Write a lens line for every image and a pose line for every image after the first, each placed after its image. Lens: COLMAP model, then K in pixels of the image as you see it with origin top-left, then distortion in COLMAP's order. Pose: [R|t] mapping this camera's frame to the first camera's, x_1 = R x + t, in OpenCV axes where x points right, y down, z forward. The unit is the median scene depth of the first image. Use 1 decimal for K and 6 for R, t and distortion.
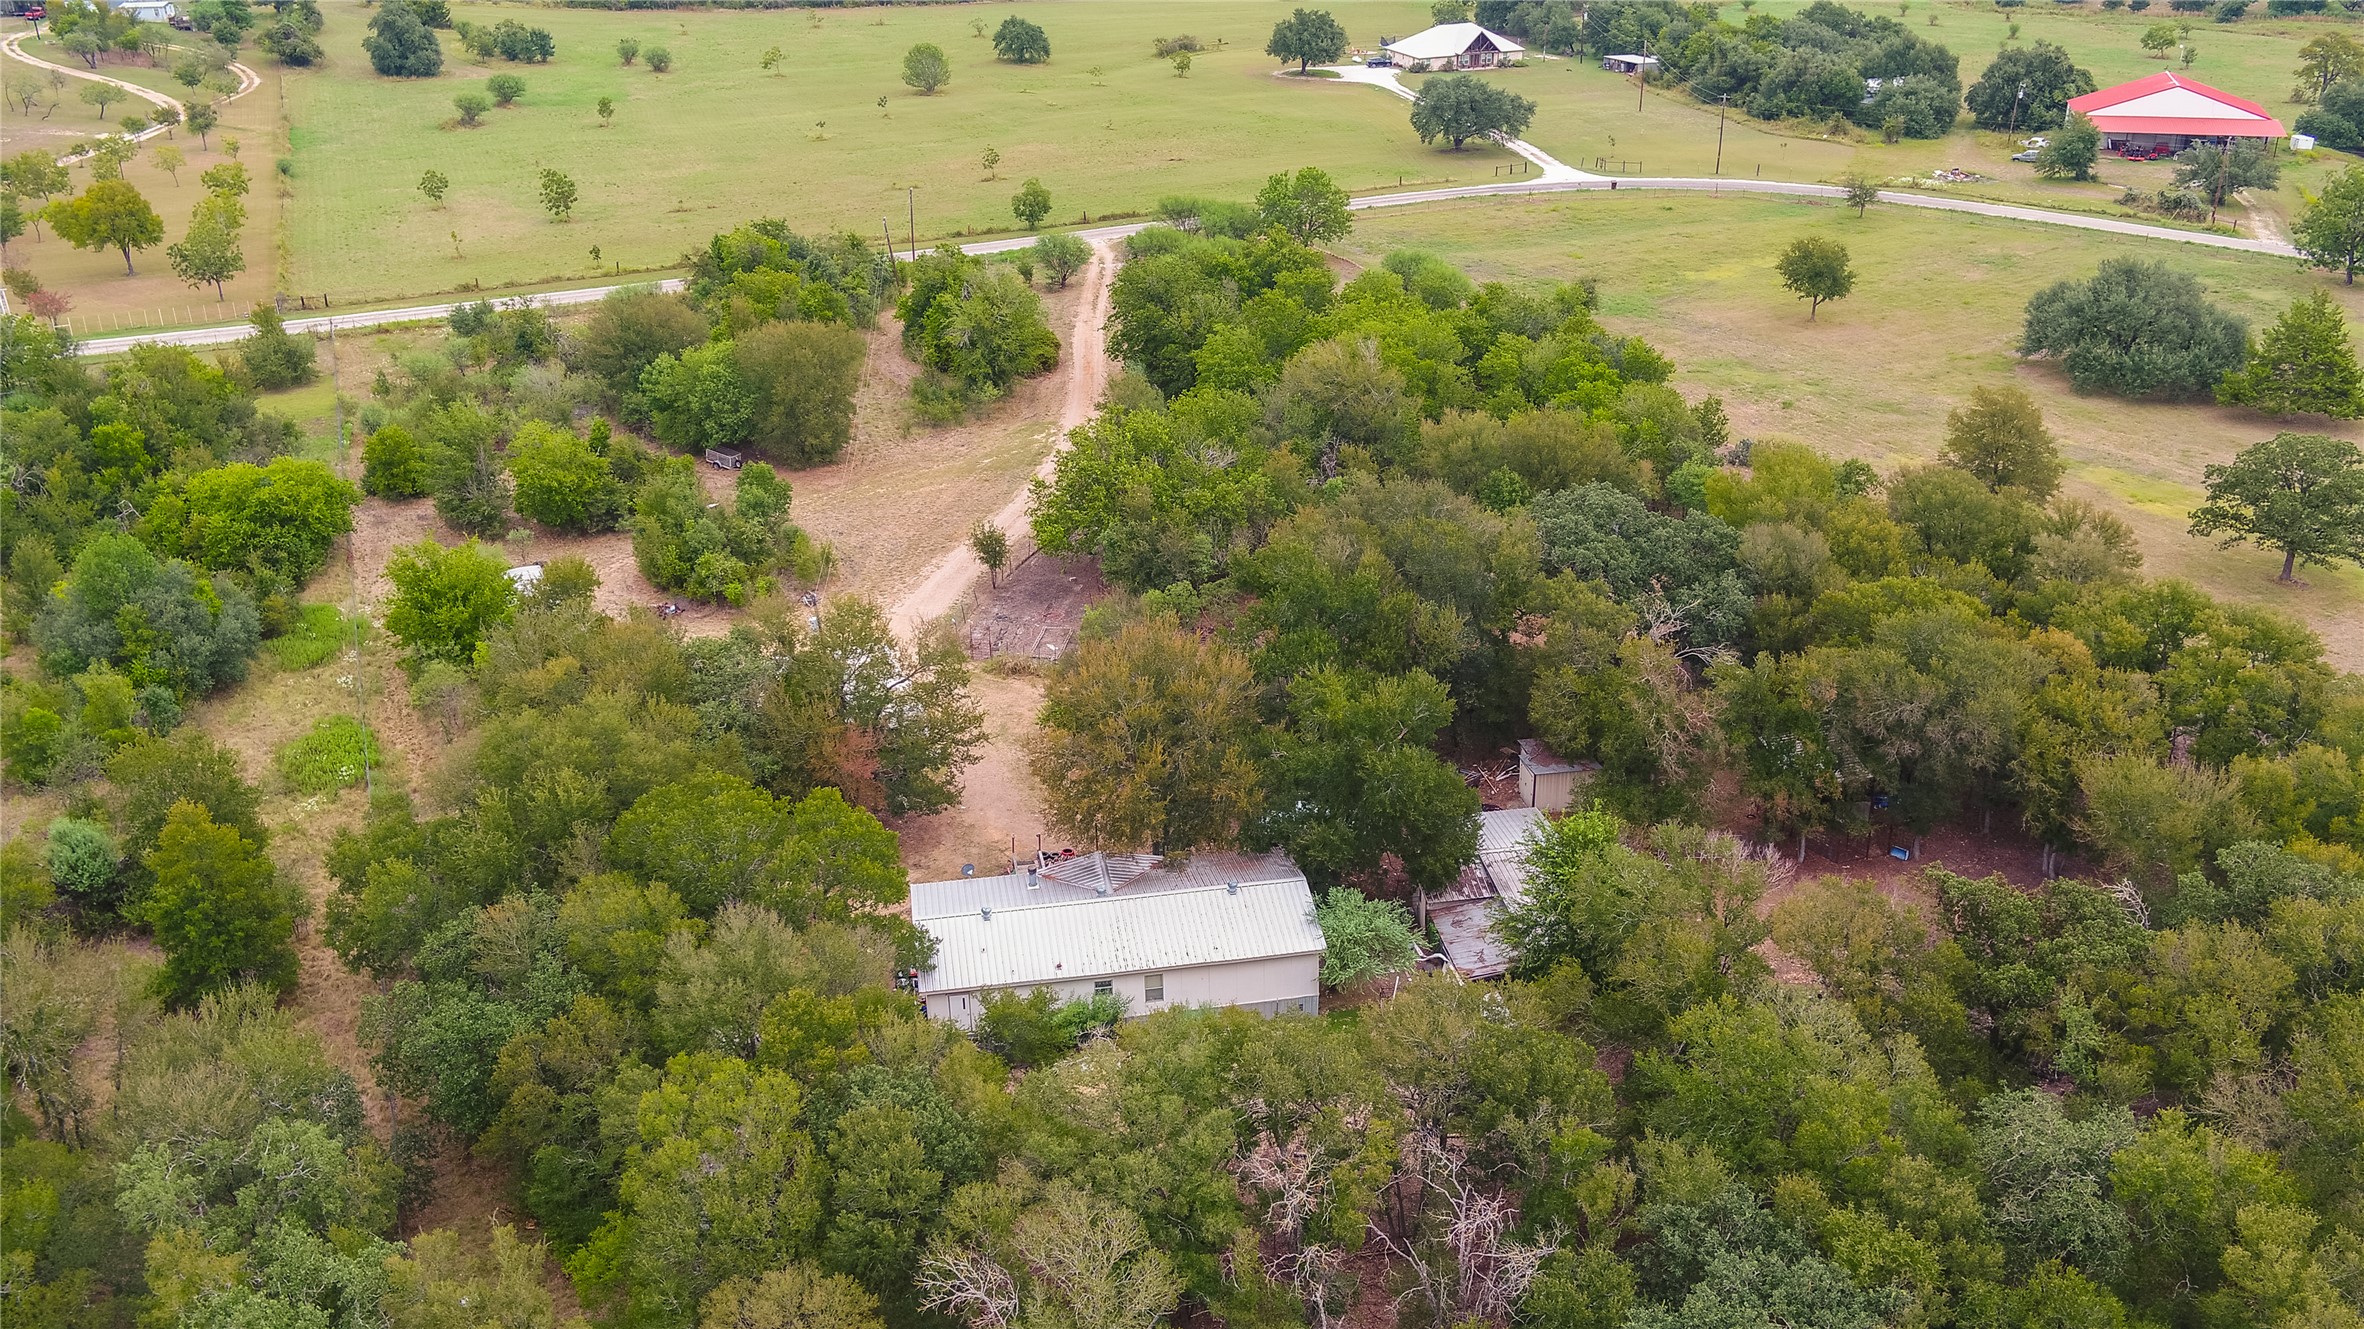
lens RADIAL K [[2071.6, 0, 1182.0], [0, 2071.6, 664.5], [0, 0, 1]] dist [0.001239, 0.005518]
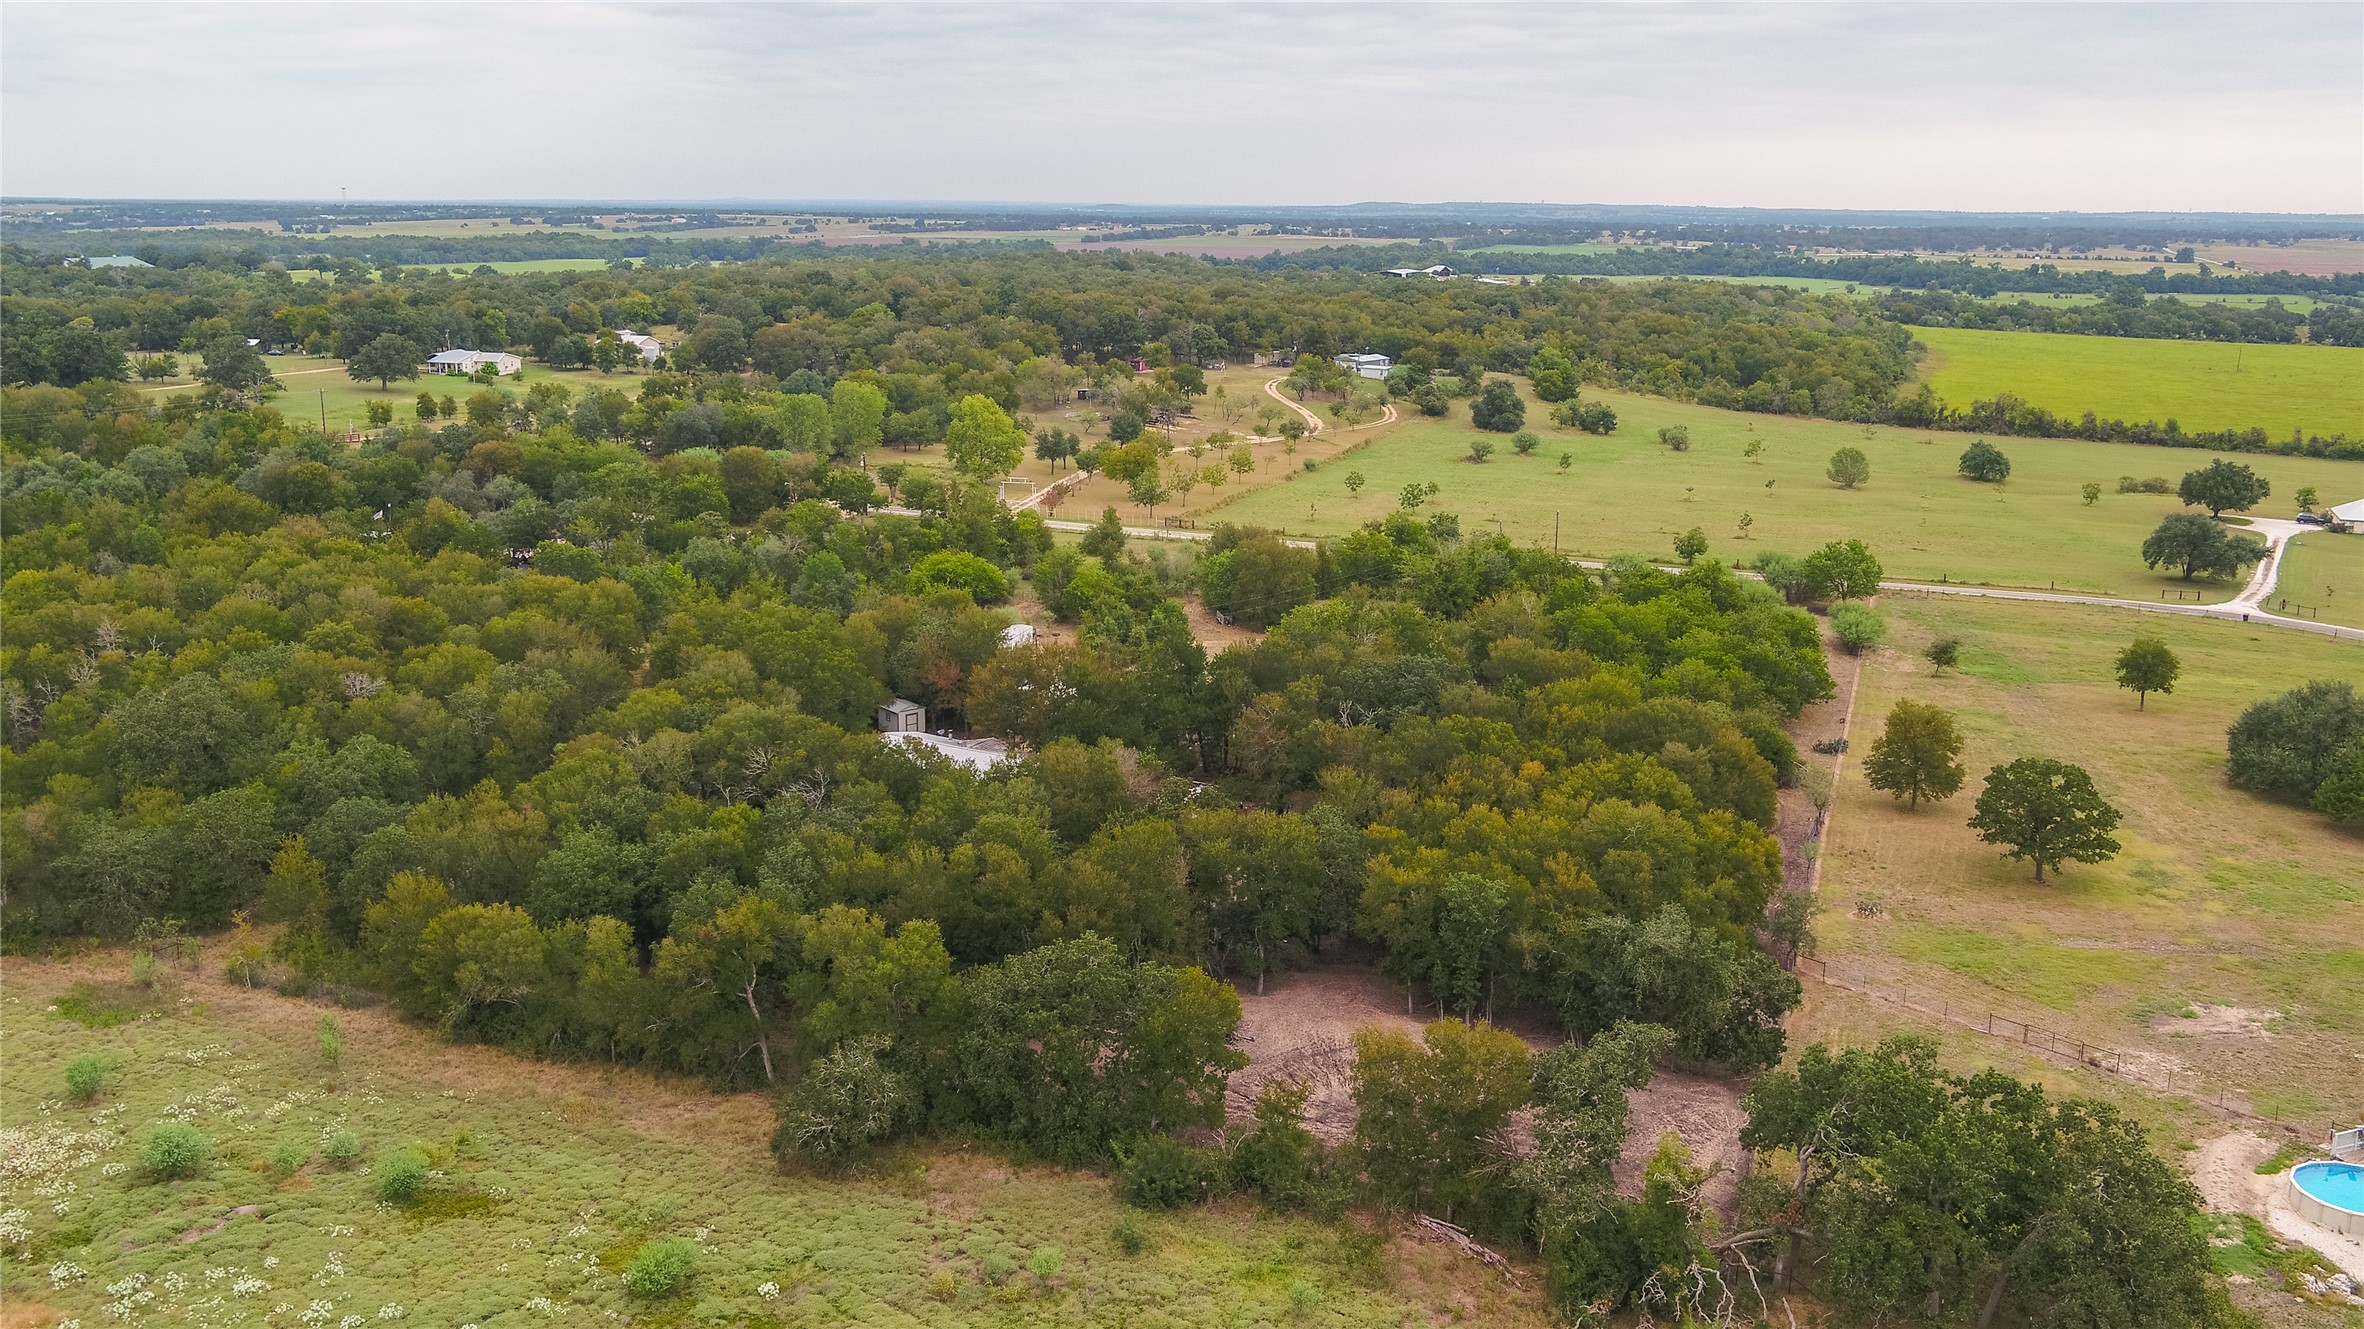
lens RADIAL K [[2071.6, 0, 1182.0], [0, 2071.6, 664.5], [0, 0, 1]] dist [0.001239, 0.005518]
pose [[0.743707, 0.178454, -0.644247, 0.582237], [-0.302713, 0.949145, -0.086536, 0.061282], [0.596042, 0.259380, 0.759906, -0.166632]]
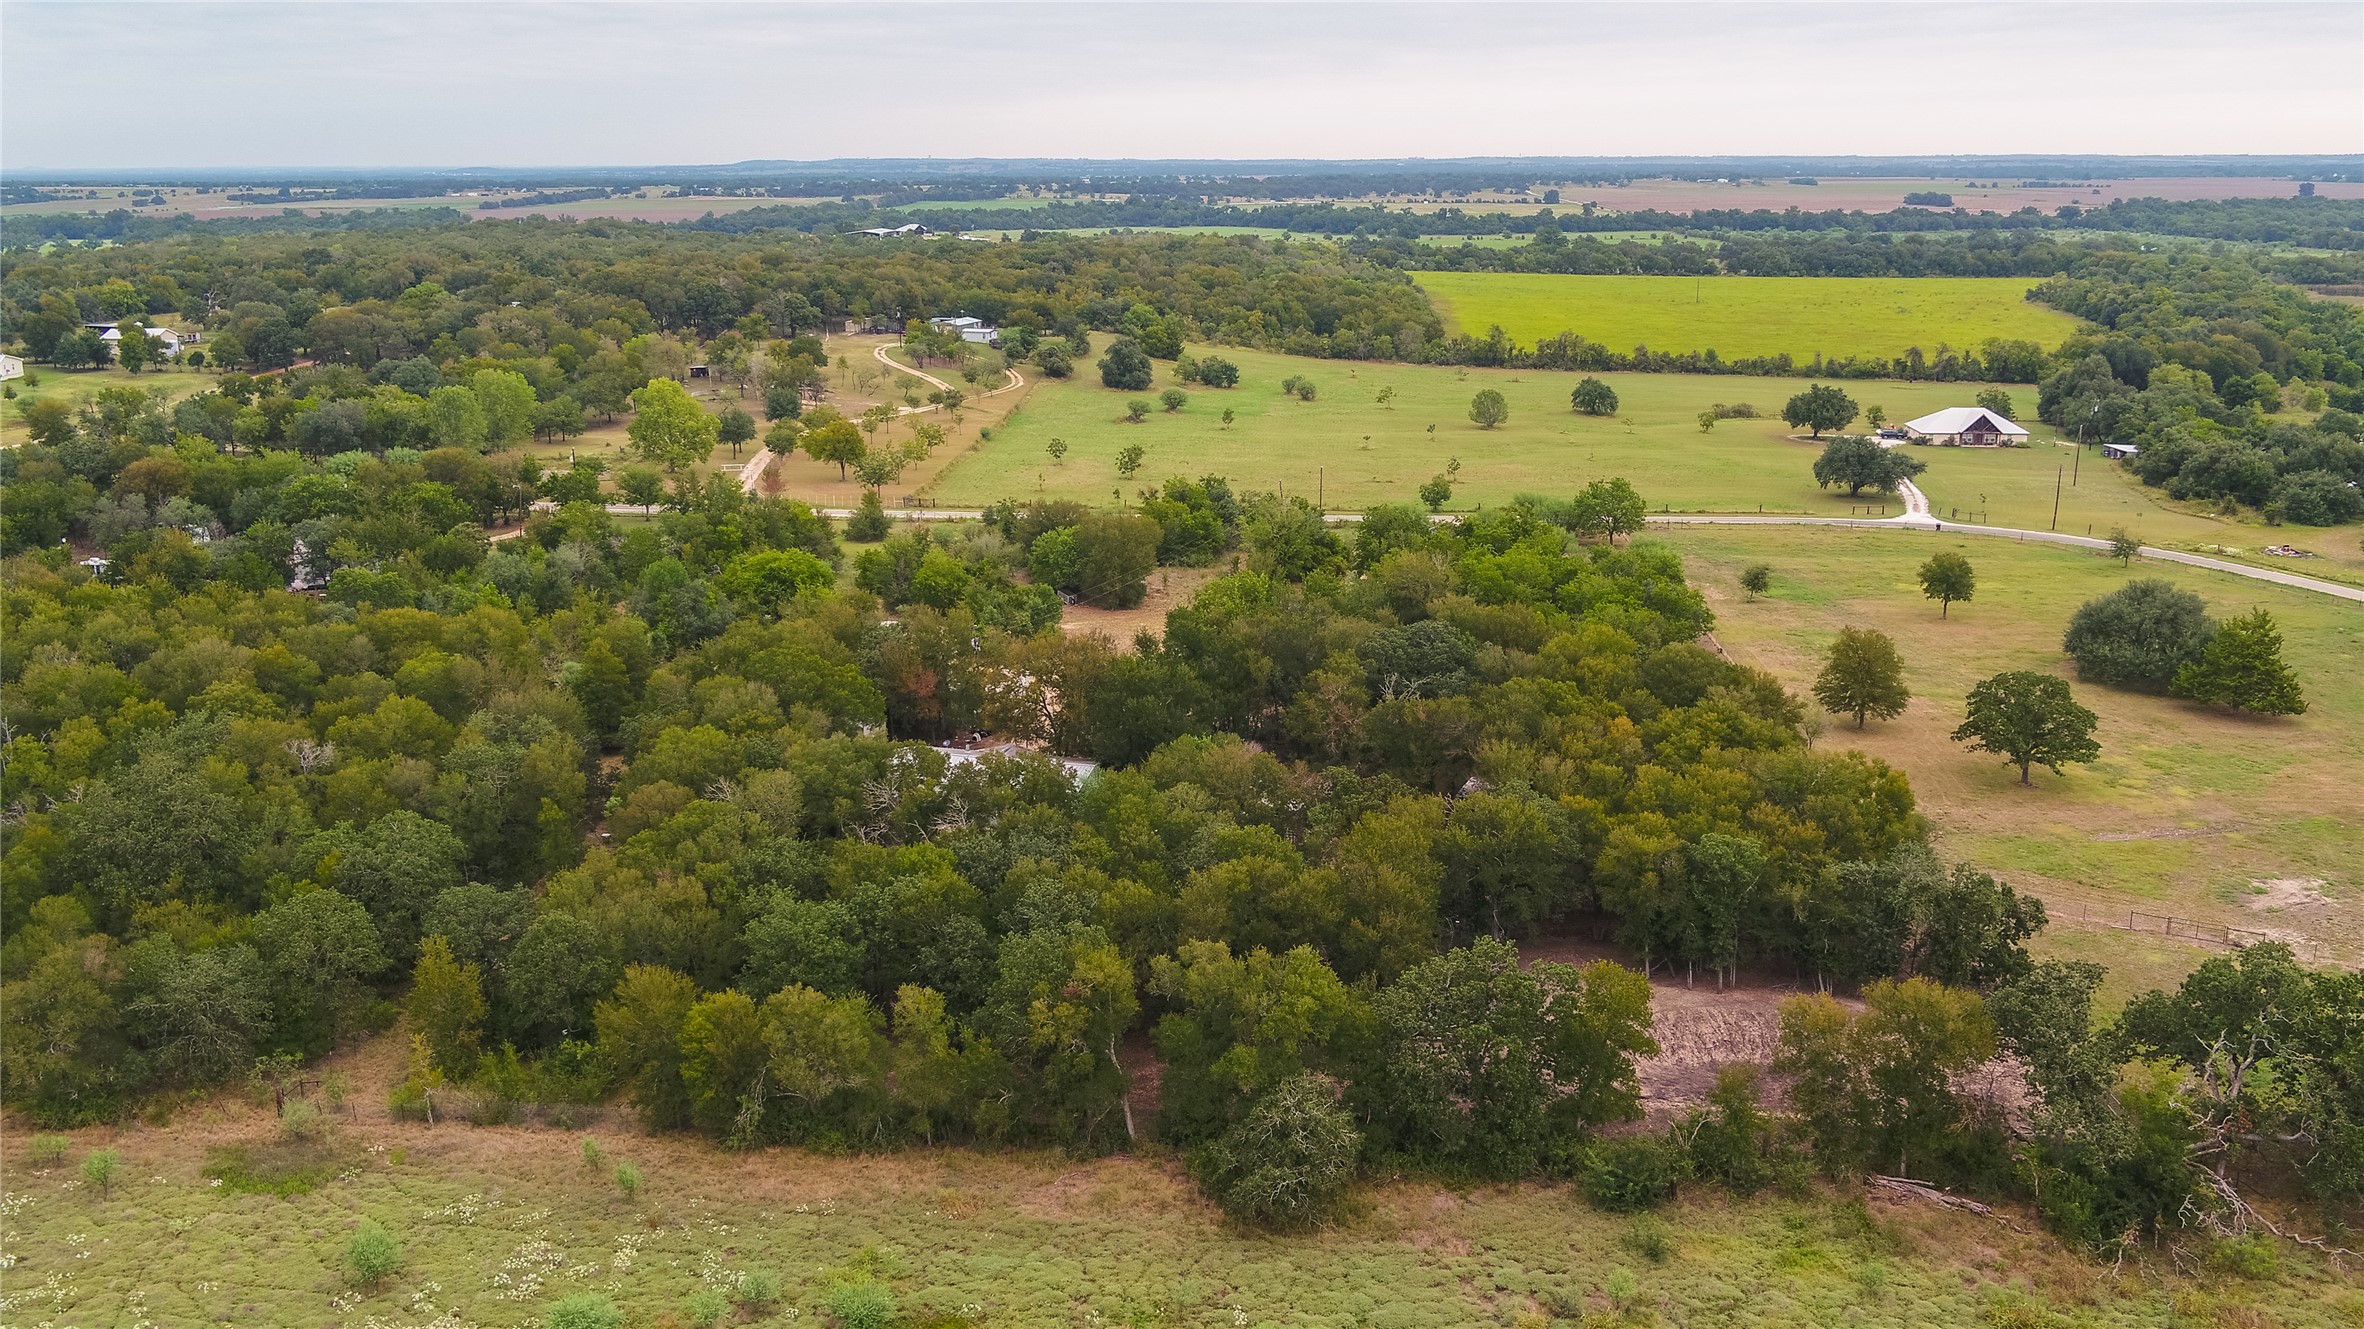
lens RADIAL K [[2071.6, 0, 1182.0], [0, 2071.6, 664.5], [0, 0, 1]] dist [0.001239, 0.005518]
pose [[0.905285, 0.119766, -0.407572, 0.363811], [-0.190294, 0.972118, -0.137017, 0.107045], [0.379798, 0.201598, 0.902835, -0.263093]]
